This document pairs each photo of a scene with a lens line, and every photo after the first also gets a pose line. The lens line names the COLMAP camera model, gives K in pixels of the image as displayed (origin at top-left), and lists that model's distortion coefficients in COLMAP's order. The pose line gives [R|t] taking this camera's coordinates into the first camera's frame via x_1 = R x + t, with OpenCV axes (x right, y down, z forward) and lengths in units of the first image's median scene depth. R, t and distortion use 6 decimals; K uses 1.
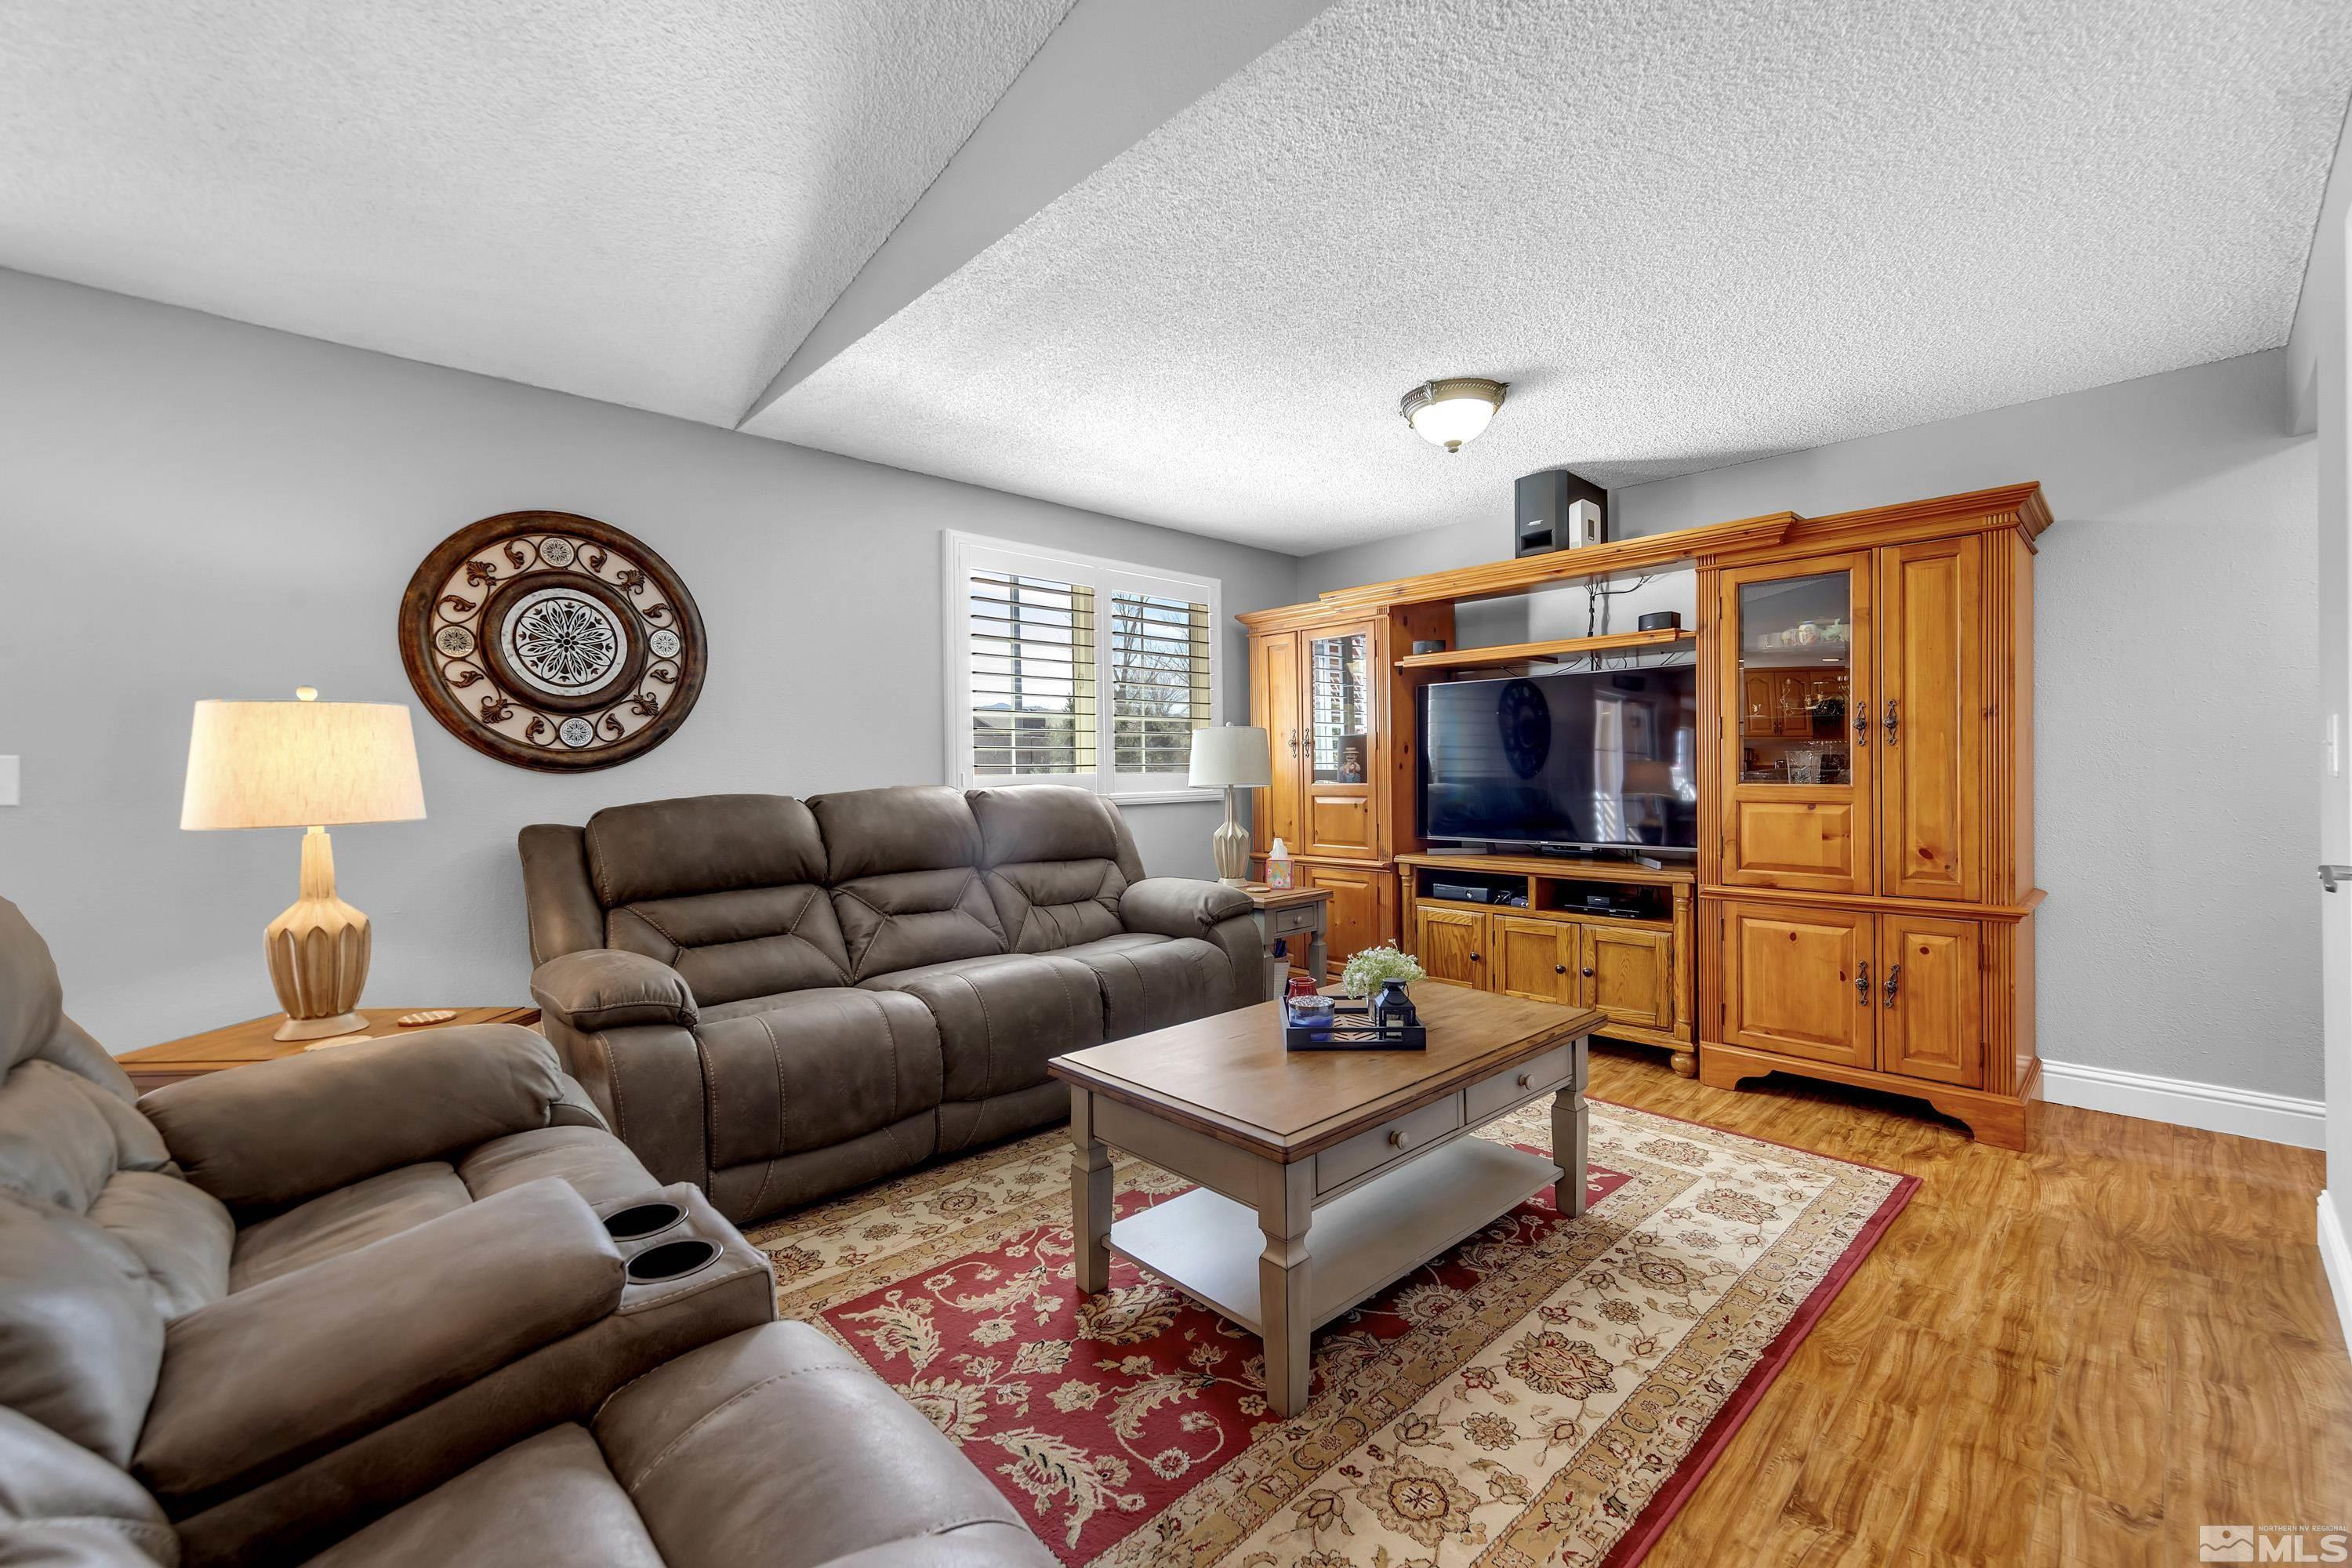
lens RADIAL K [[965.9, 0, 1198.2], [0, 965.9, 777.4], [0, 0, 1]] dist [0.001462, -0.000210]
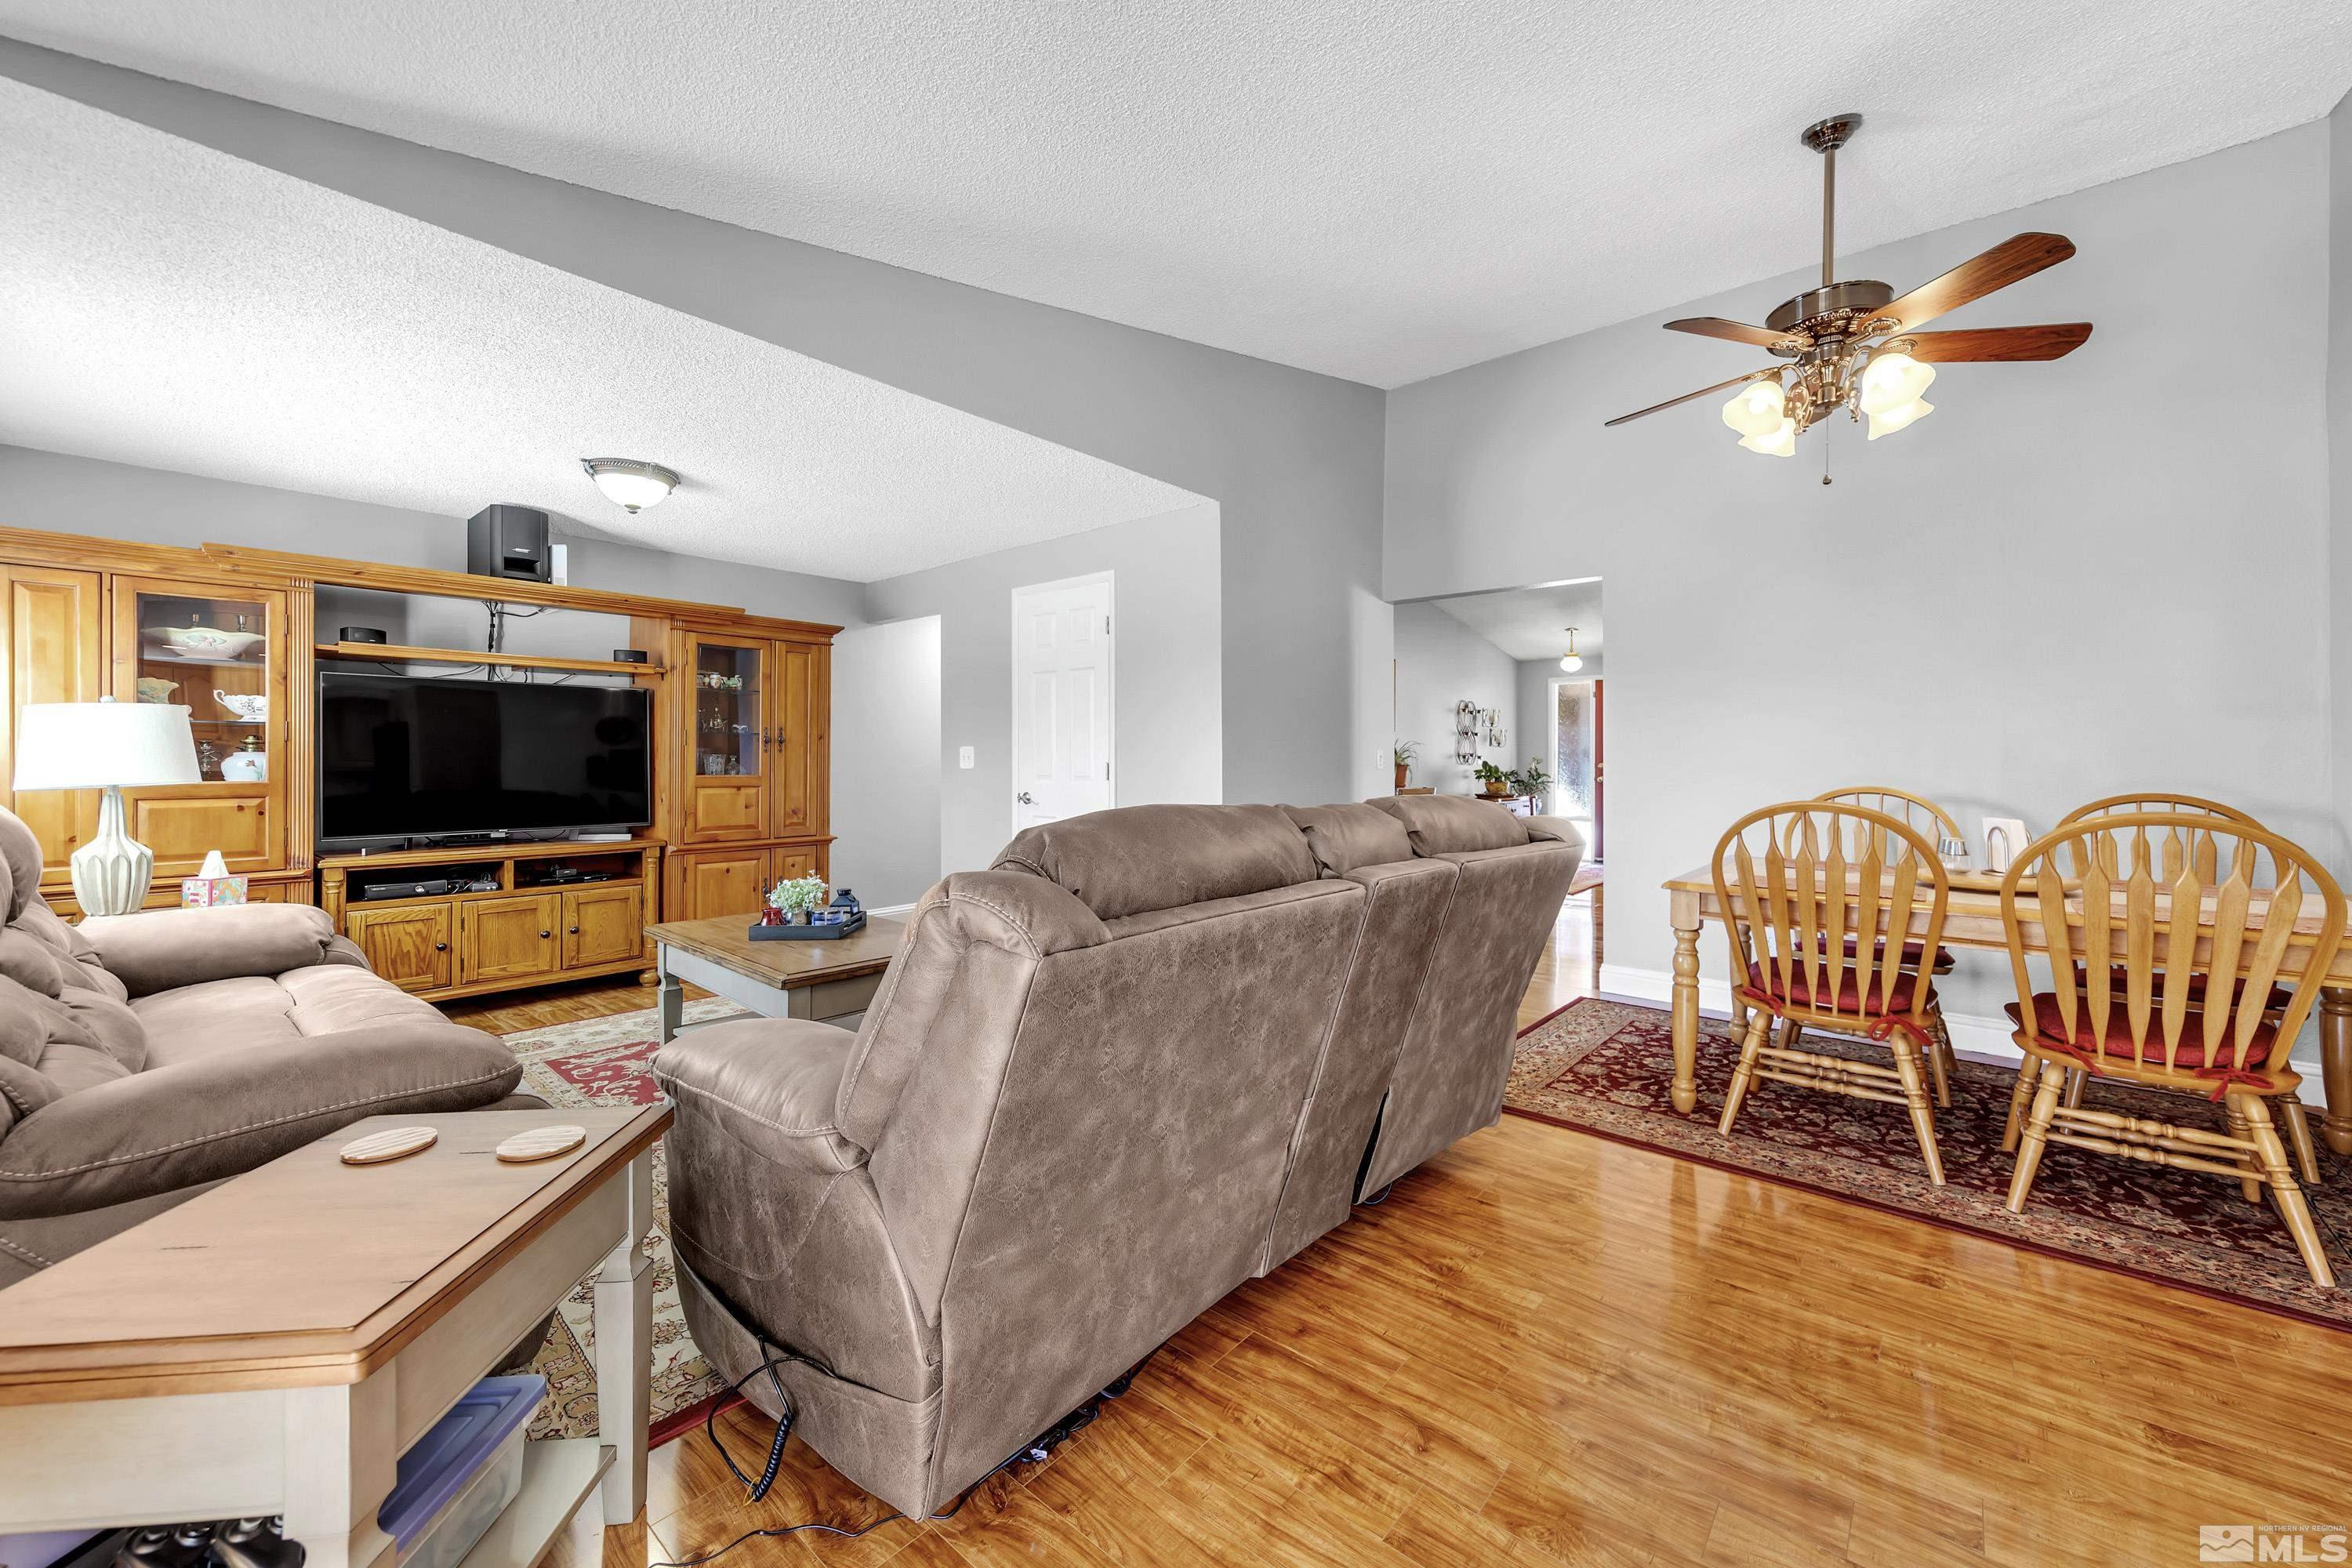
lens RADIAL K [[909.0, 0, 1197.7], [0, 909.0, 763.4], [0, 0, 1]] dist [0.004089, -0.000174]
pose [[-0.083438, 0.009829, 0.996464, -0.978412], [0.010254, 0.999907, -0.009004, 0.009538], [-0.996460, 0.009467, -0.083531, 0.361503]]
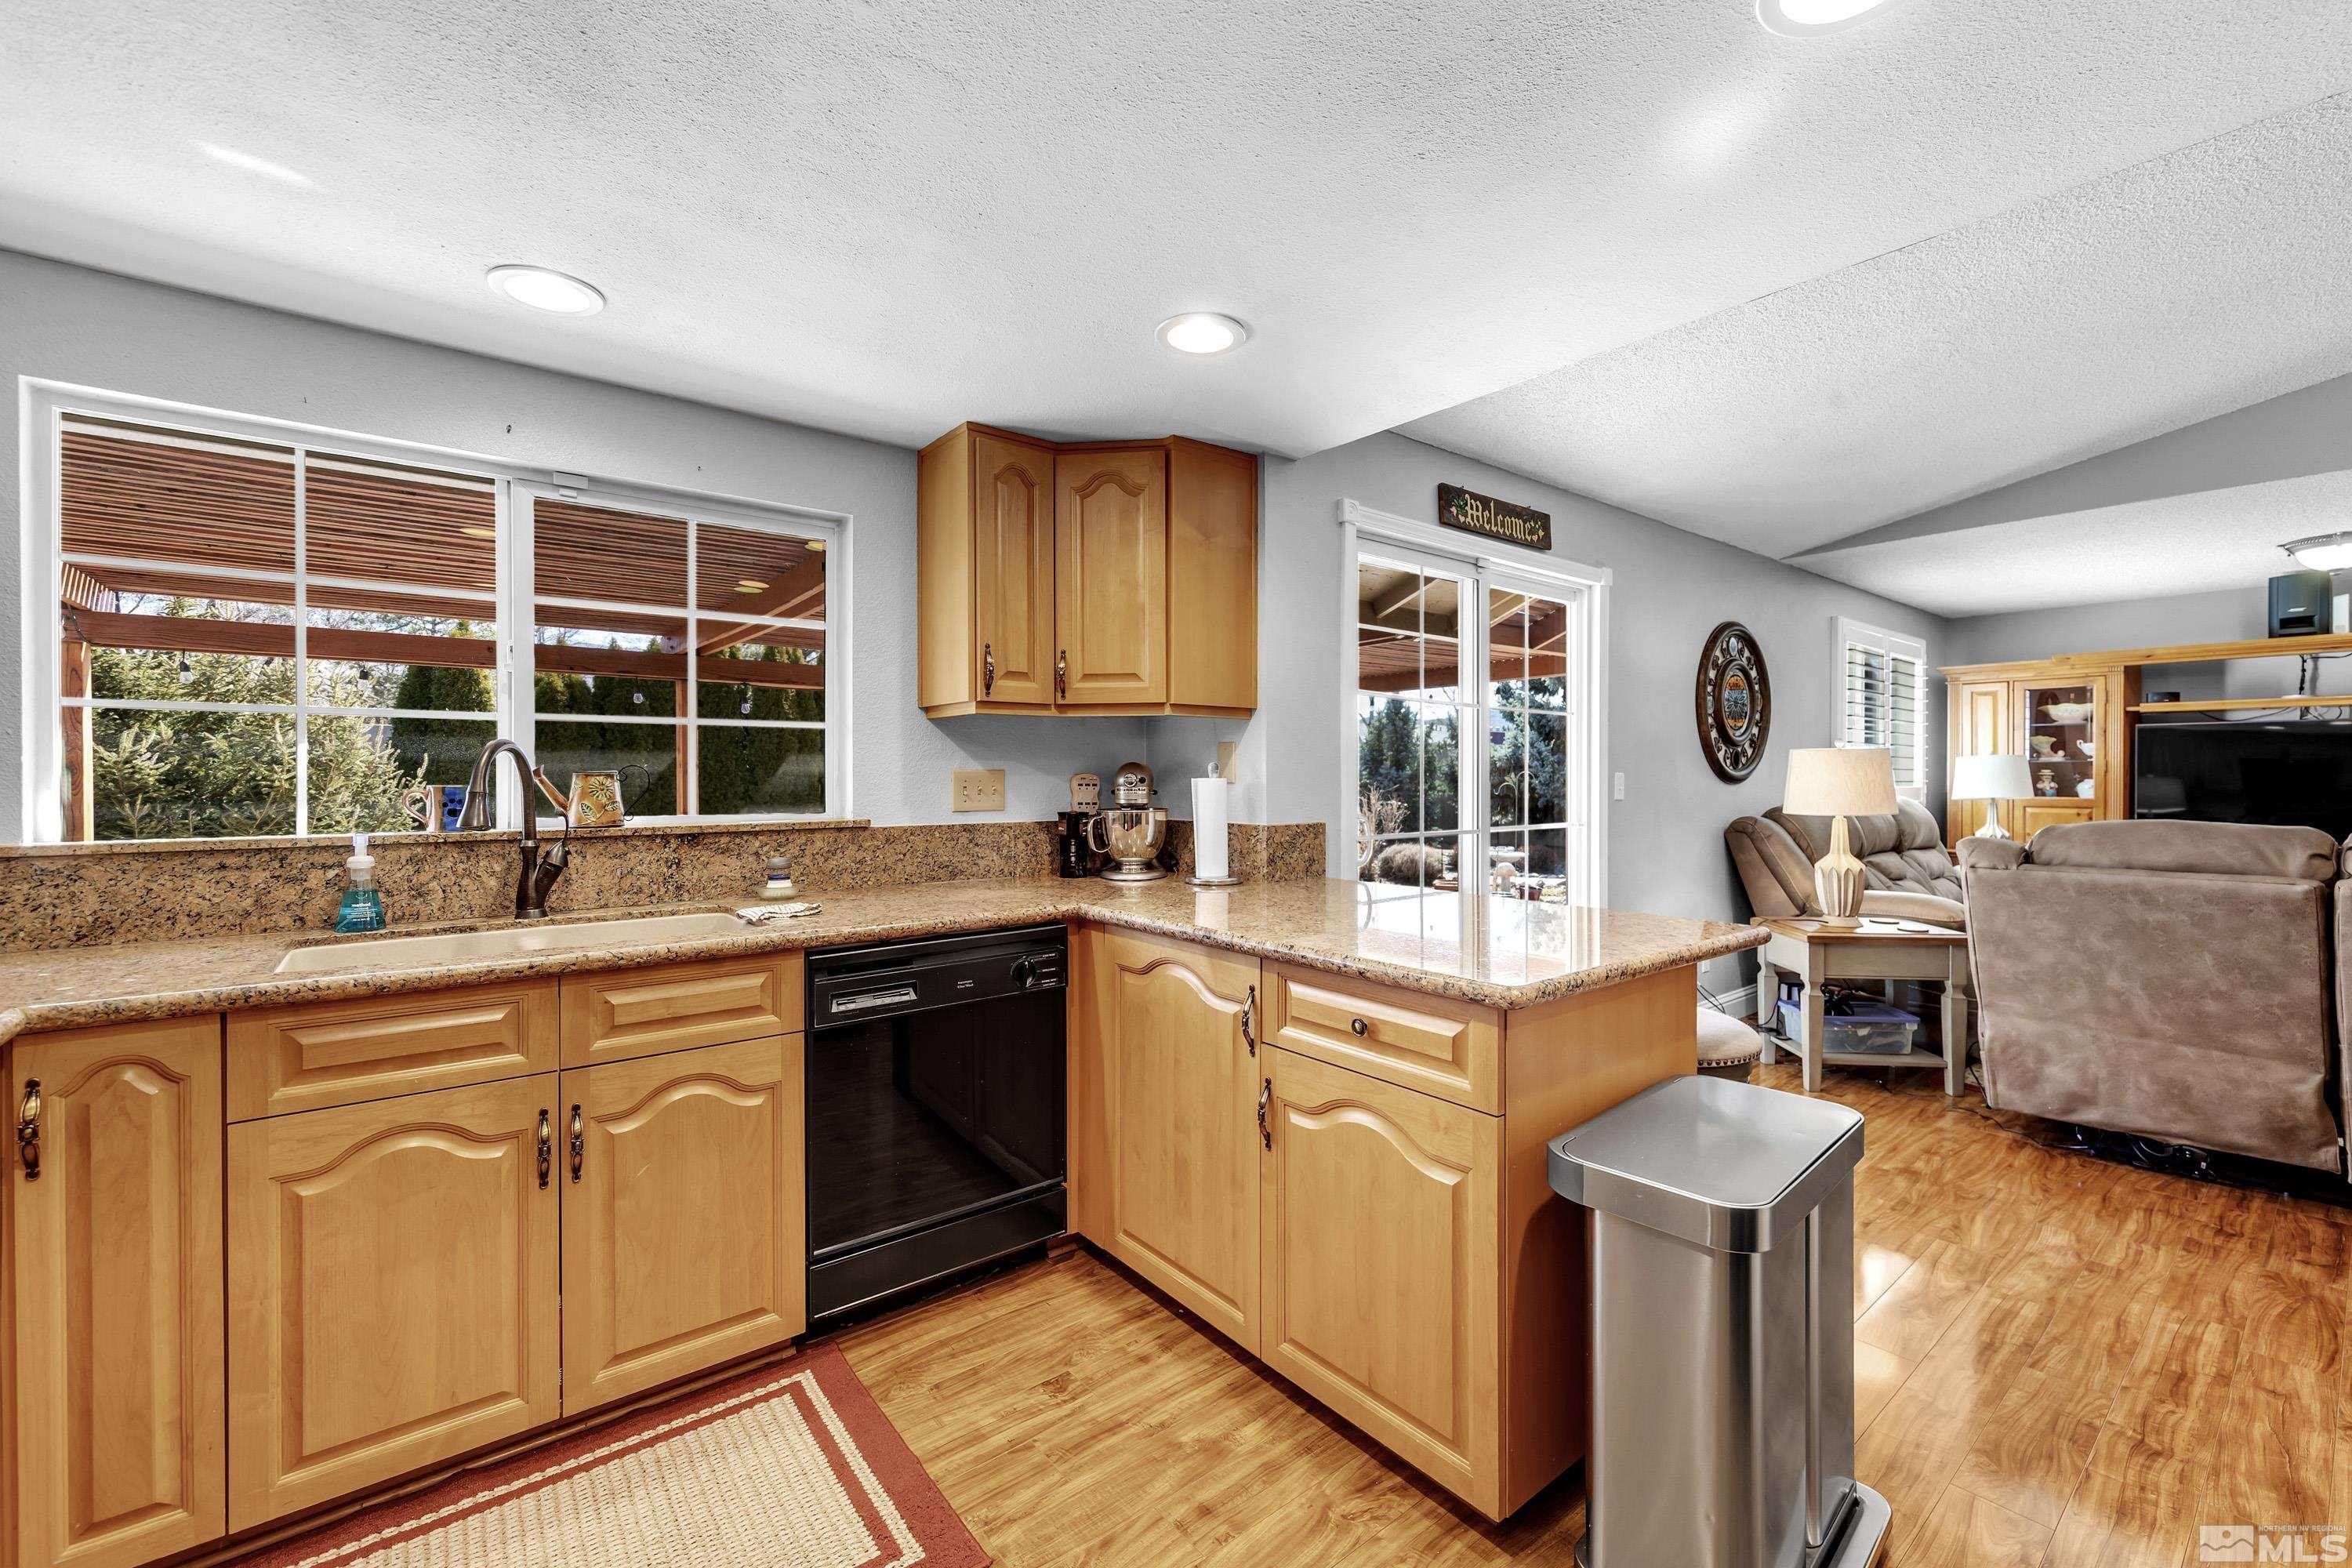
lens RADIAL K [[965.9, 0, 1193.0], [0, 965.9, 783.8], [0, 0, 1]] dist [0.001462, -0.000210]
pose [[0.993864, 0.016440, -0.109384, -1.299275], [-0.016389, 0.999865, 0.001361, 0.007640], [0.109392, 0.000440, 0.993999, -0.659679]]
